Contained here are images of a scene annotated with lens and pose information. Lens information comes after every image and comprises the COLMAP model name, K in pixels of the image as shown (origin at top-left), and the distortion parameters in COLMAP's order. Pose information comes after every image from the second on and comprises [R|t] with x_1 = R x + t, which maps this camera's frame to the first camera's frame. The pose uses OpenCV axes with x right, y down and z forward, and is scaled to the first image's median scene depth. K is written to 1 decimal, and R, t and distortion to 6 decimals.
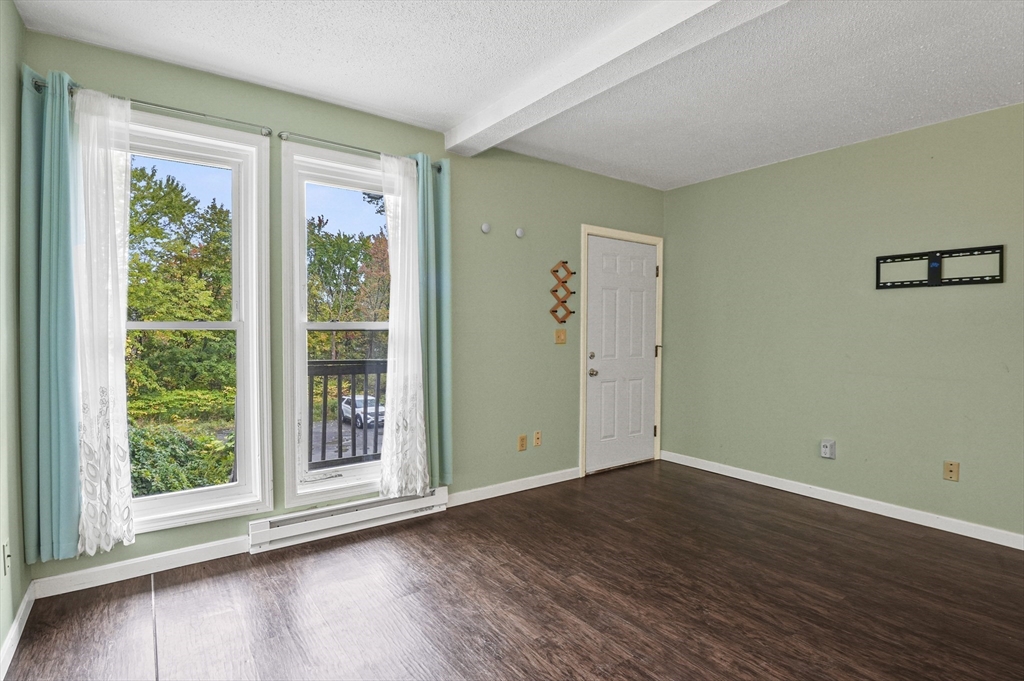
lens RADIAL K [[506.5, 0, 506.3], [0, 506.5, 340.7], [0, 0, 1]] dist [-0.025256, 0.000060]
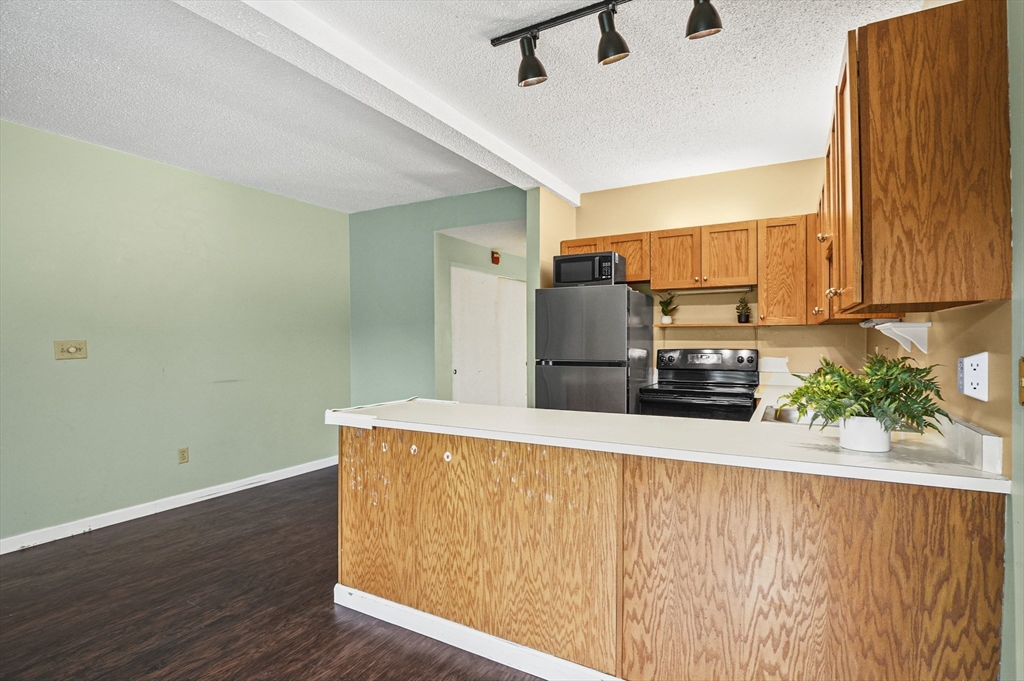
lens RADIAL K [[506.5, 0, 506.3], [0, 506.5, 340.7], [0, 0, 1]] dist [-0.025256, 0.000060]
pose [[-0.417002, -0.007712, 0.908873, -0.278147], [0.022881, 0.999558, 0.018980, -0.014214], [-0.908617, 0.028710, -0.416642, 0.398028]]
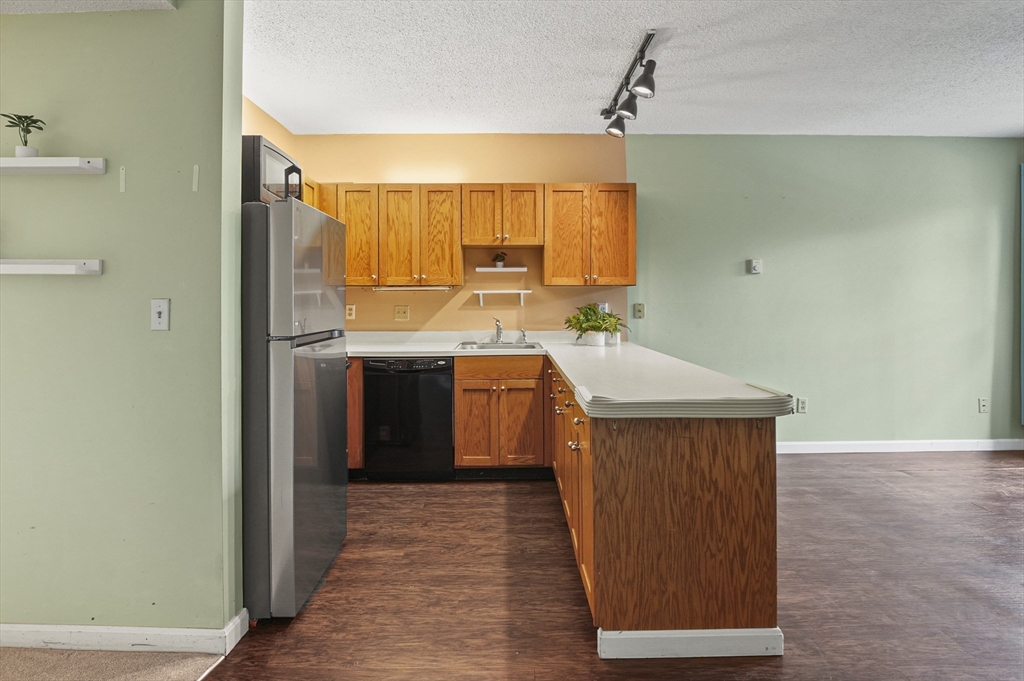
lens RADIAL K [[519.8, 0, 513.1], [0, 519.8, 297.5], [0, 0, 1]] dist [-0.020883, 0.000165]
pose [[-0.575731, -0.007551, -0.817604, 1.355253], [-0.020090, 0.999786, 0.004913, -0.000384], [0.817392, 0.019254, -0.575760, 0.404806]]
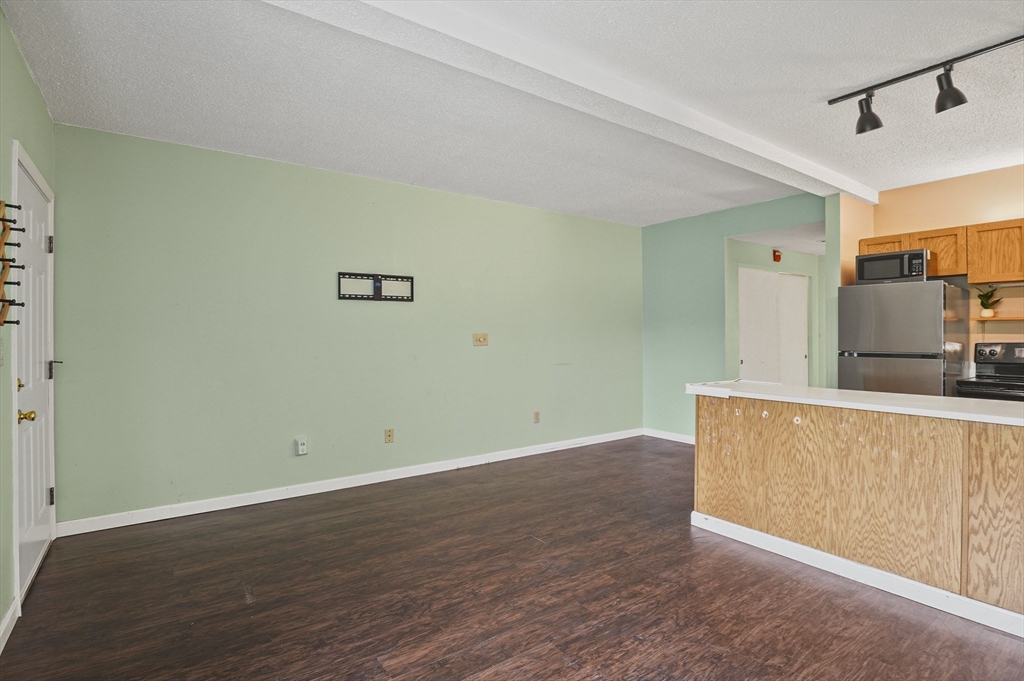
lens RADIAL K [[507.1, 0, 505.0], [0, 507.1, 329.0], [0, 0, 1]] dist [-0.029724, 0.001564]
pose [[0.005626, 0.000828, 0.999984, -0.563863], [0.026377, 0.999652, -0.000976, -0.025818], [-0.999636, 0.026382, 0.005602, 0.741706]]
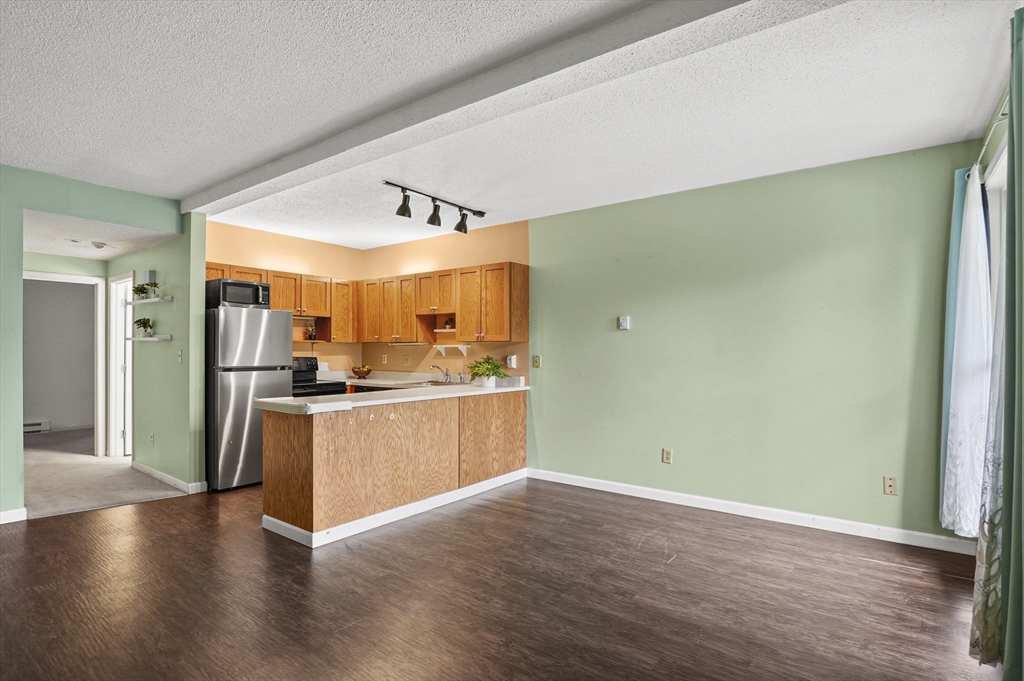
lens RADIAL K [[512.5, 0, 515.4], [0, 512.5, 350.7], [0, 0, 1]] dist [-0.027515, -0.001774]
pose [[-0.951514, -0.010663, -0.307421, 0.549781], [-0.017418, 0.999663, 0.019237, -0.034423], [0.307113, 0.023659, -0.951379, 1.554252]]
